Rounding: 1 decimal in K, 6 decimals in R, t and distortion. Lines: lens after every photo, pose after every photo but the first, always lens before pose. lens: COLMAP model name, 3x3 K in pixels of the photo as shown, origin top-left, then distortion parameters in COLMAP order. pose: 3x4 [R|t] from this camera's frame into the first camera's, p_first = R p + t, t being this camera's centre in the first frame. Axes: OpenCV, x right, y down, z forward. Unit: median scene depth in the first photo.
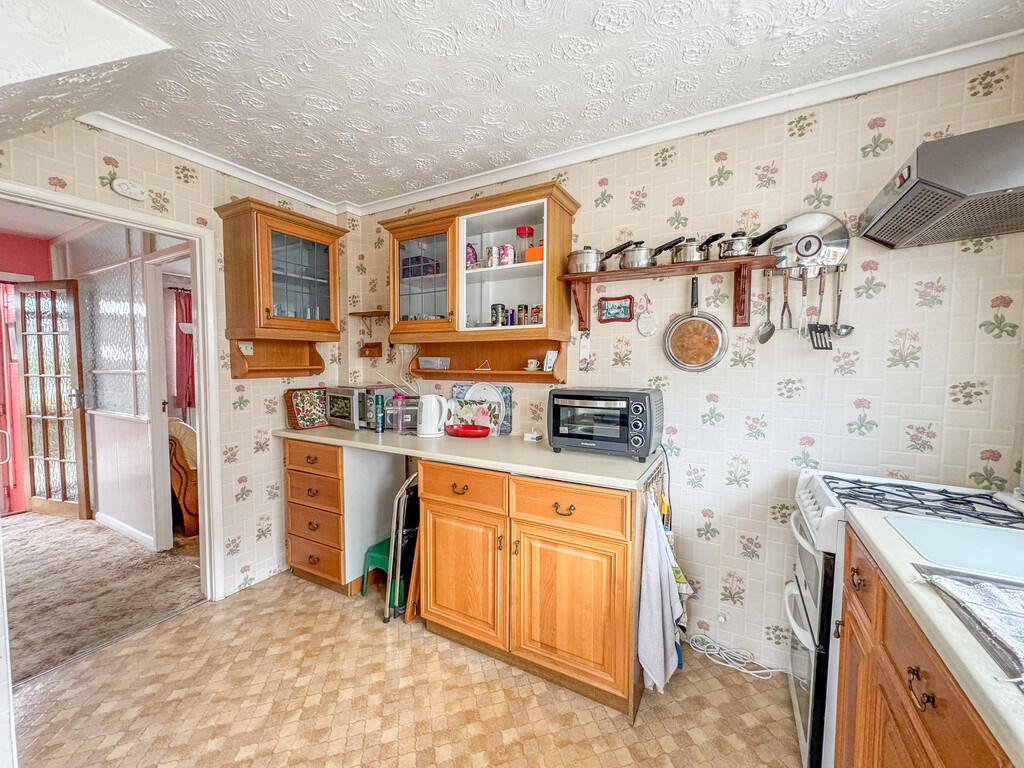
lens RADIAL K [[412.2, 0, 514.0], [0, 412.2, 383.3], [0, 0, 1]] dist [-0.001465, 0.000921]
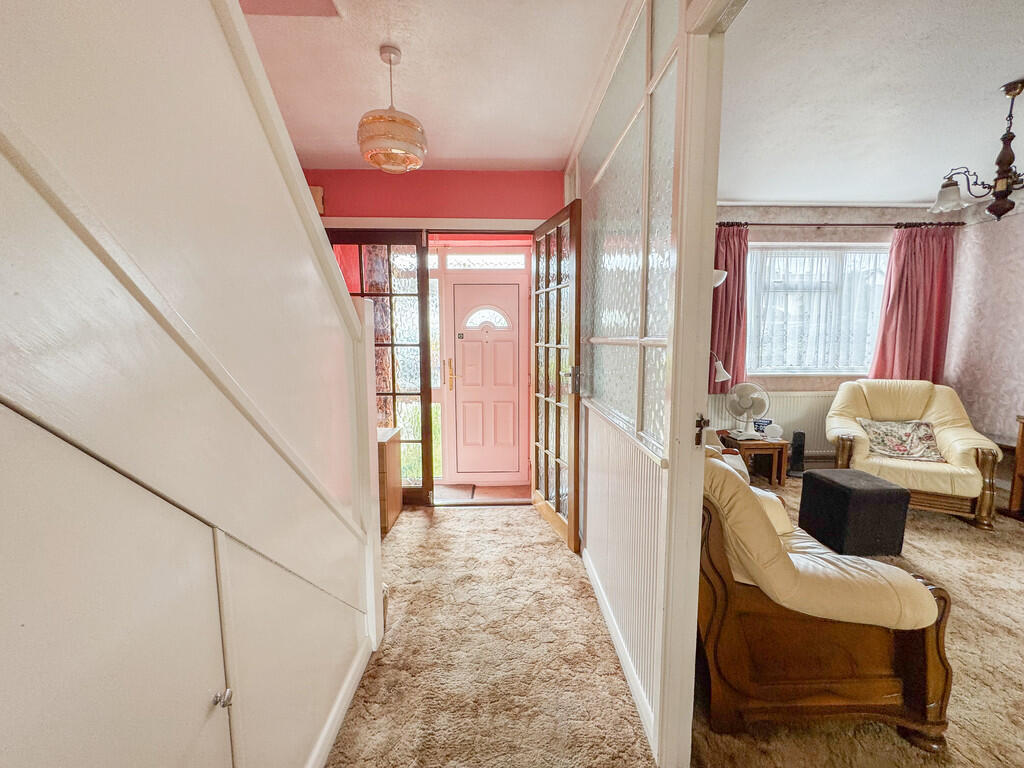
lens RADIAL K [[412.2, 0, 512.4], [0, 412.2, 381.6], [0, 0, 1]] dist [-0.001465, 0.000921]
pose [[0.514328, 0.084016, -0.853468, -0.541998], [-0.037740, 0.996443, 0.075348, -0.007923], [0.856763, -0.006543, 0.515669, 0.576811]]
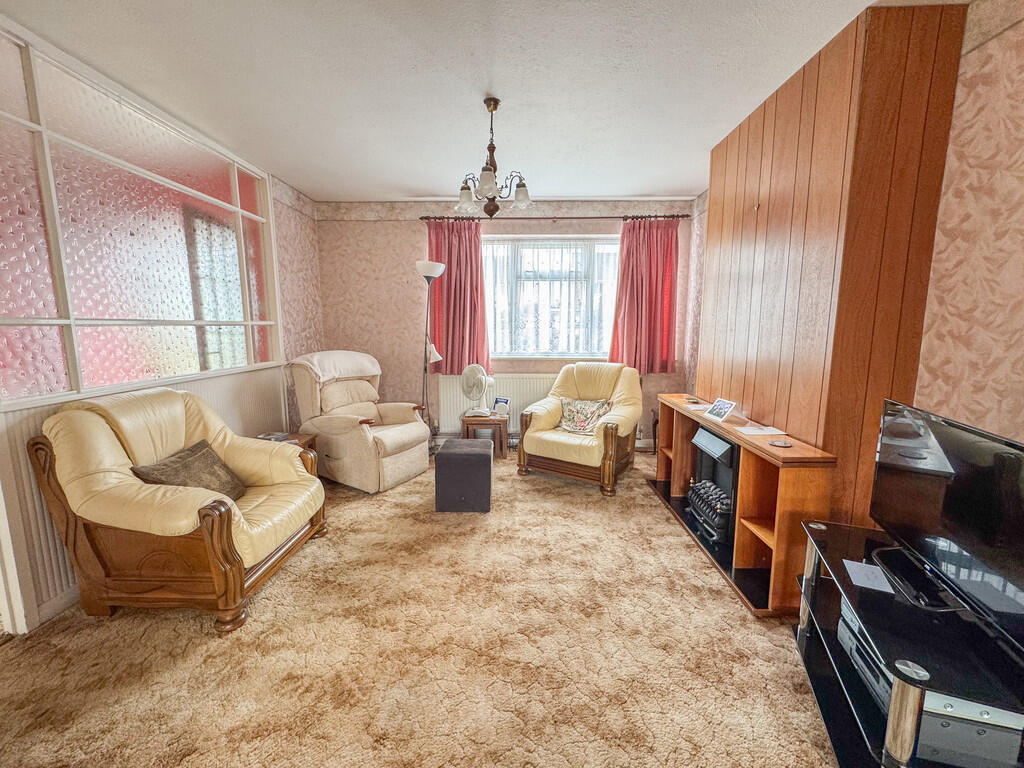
lens RADIAL K [[412.2, 0, 512.5], [0, 412.2, 382.6], [0, 0, 1]] dist [-0.001465, 0.000921]
pose [[0.468981, 0.114800, -0.875715, -0.044694], [-0.043433, 0.993315, 0.106957, -0.027030], [0.882139, -0.012126, 0.470832, 1.206809]]
